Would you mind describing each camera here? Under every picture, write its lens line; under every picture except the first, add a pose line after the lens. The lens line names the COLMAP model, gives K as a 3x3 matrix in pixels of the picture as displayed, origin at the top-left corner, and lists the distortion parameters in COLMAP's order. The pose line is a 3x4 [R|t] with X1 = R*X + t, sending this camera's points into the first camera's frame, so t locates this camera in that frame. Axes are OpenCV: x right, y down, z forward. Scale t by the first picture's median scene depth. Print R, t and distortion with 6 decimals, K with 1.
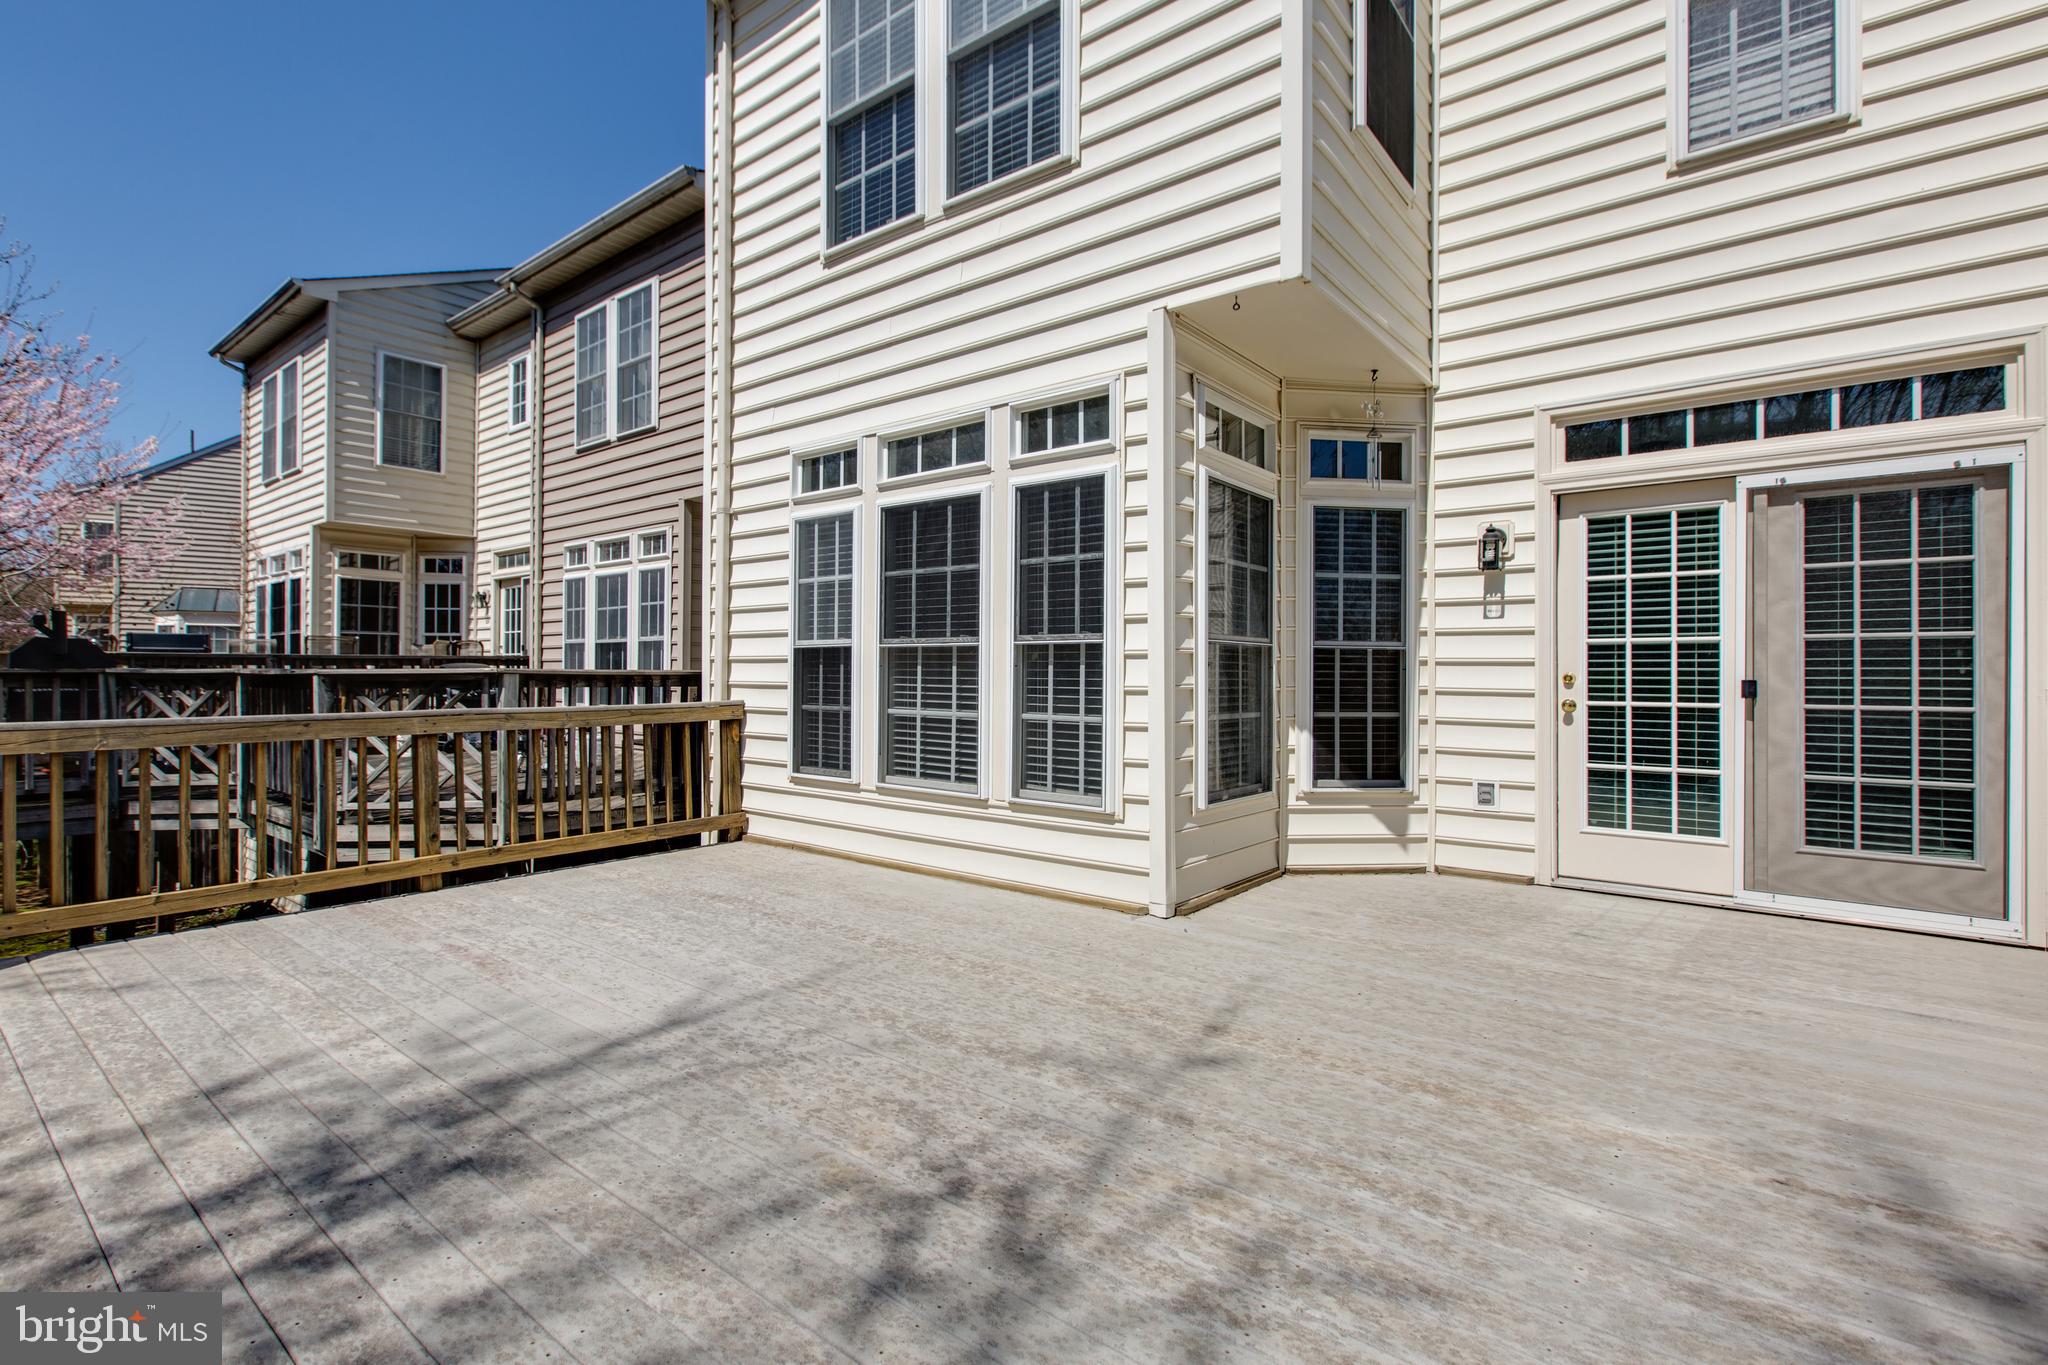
lens RADIAL K [[919.7, 0, 1017.7], [0, 919.7, 669.1], [0, 0, 1]] dist [-0.000285, 0.000177]
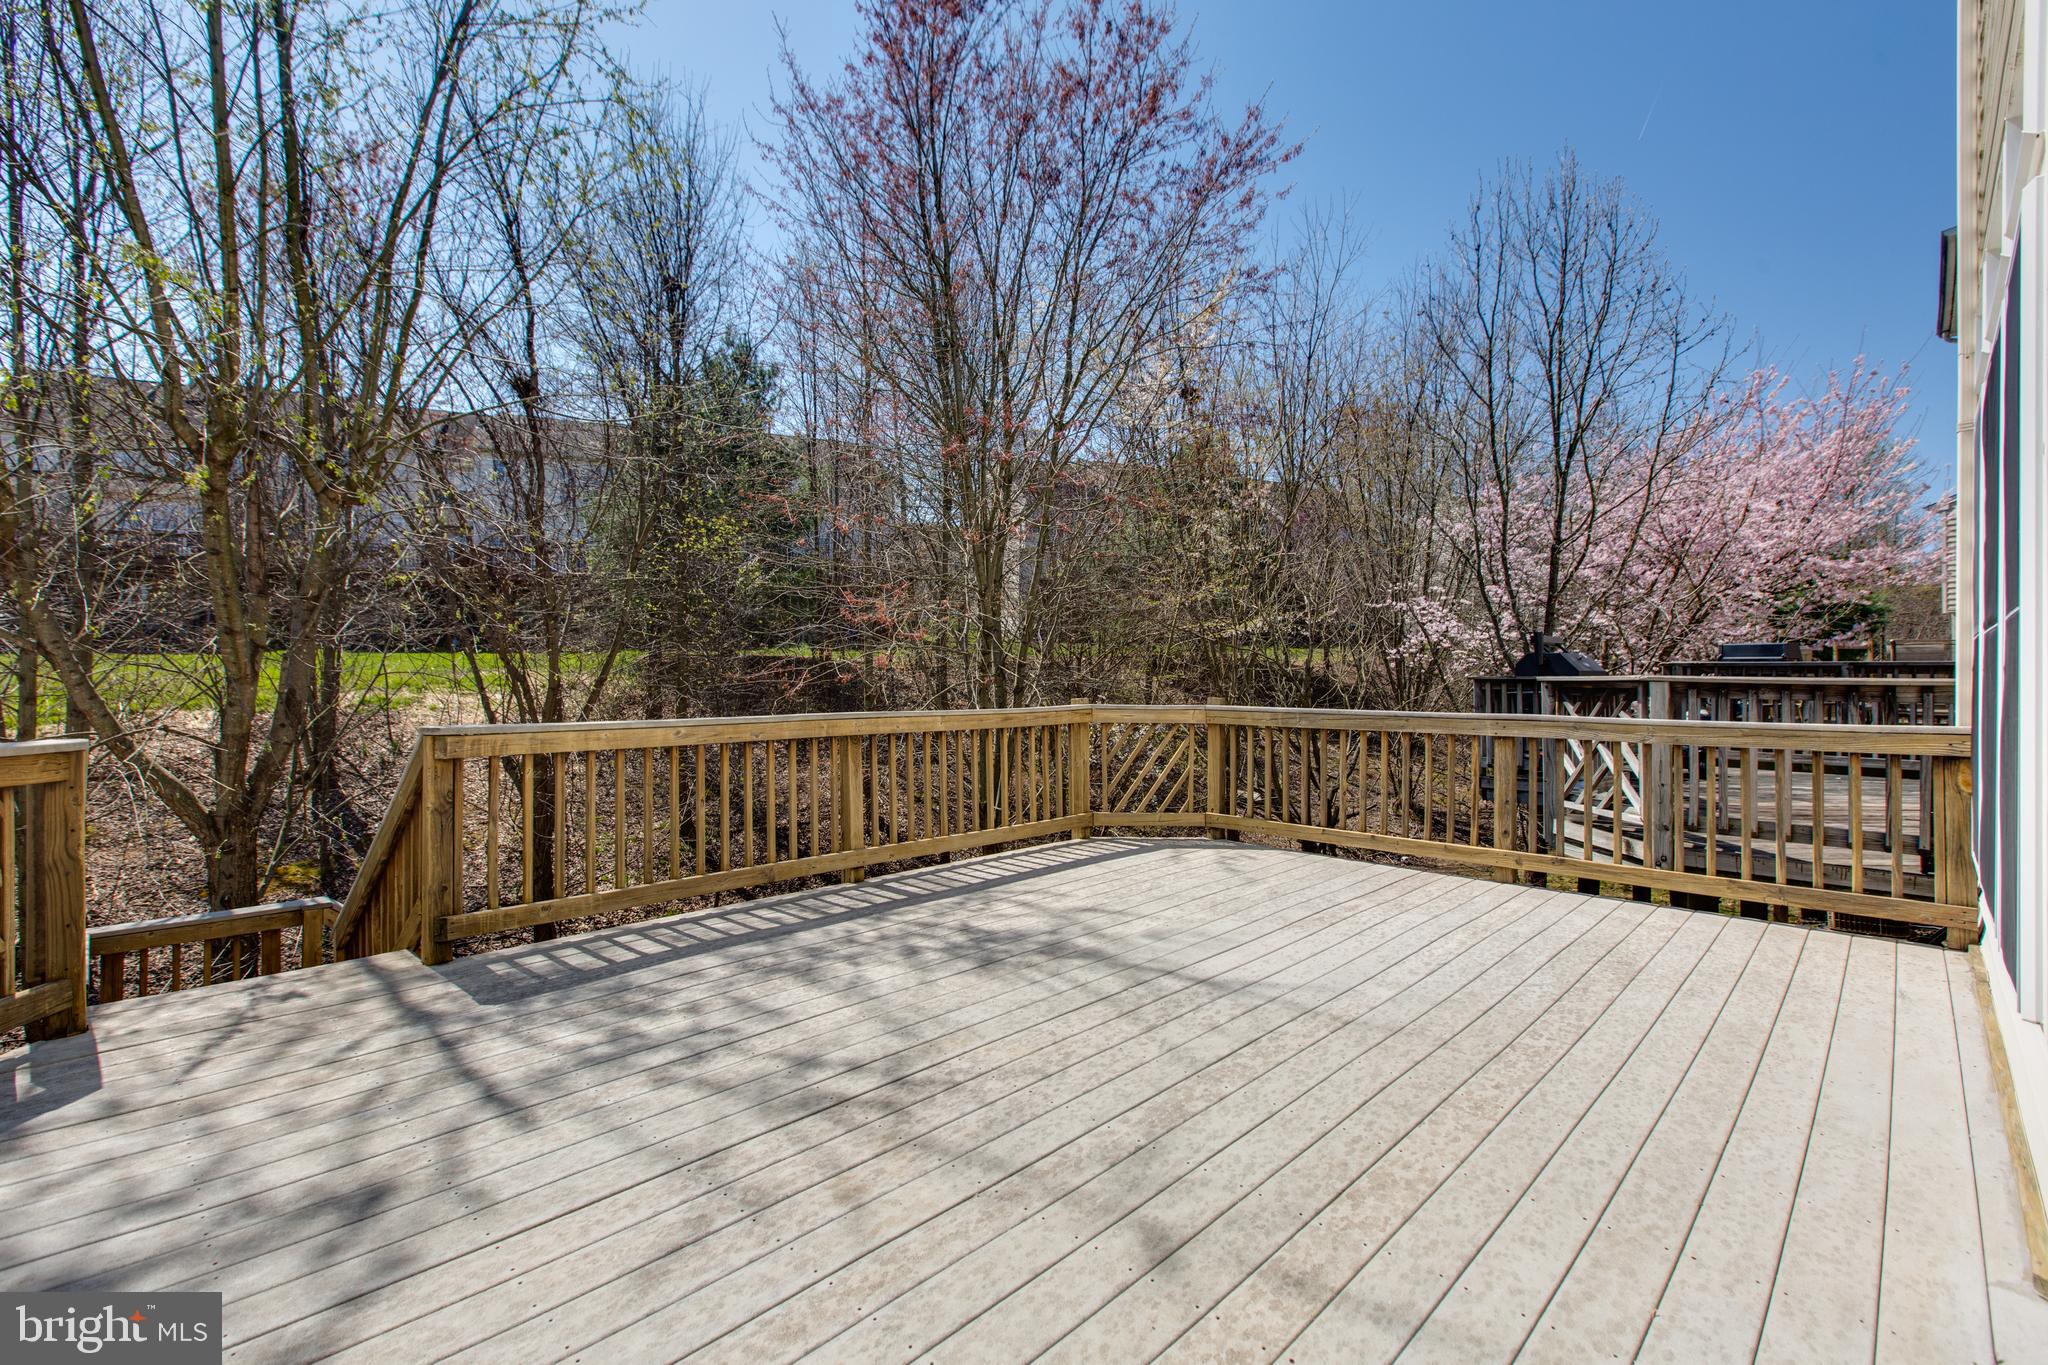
lens RADIAL K [[923.9, 0, 1015.6], [0, 923.9, 683.3], [0, 0, 1]] dist [0.000684, 0.000762]
pose [[-0.099791, 0.009035, -0.994967, 0.731713], [0.002716, 0.999958, 0.008808, -0.008987], [0.995005, -0.001823, -0.099811, 0.772042]]
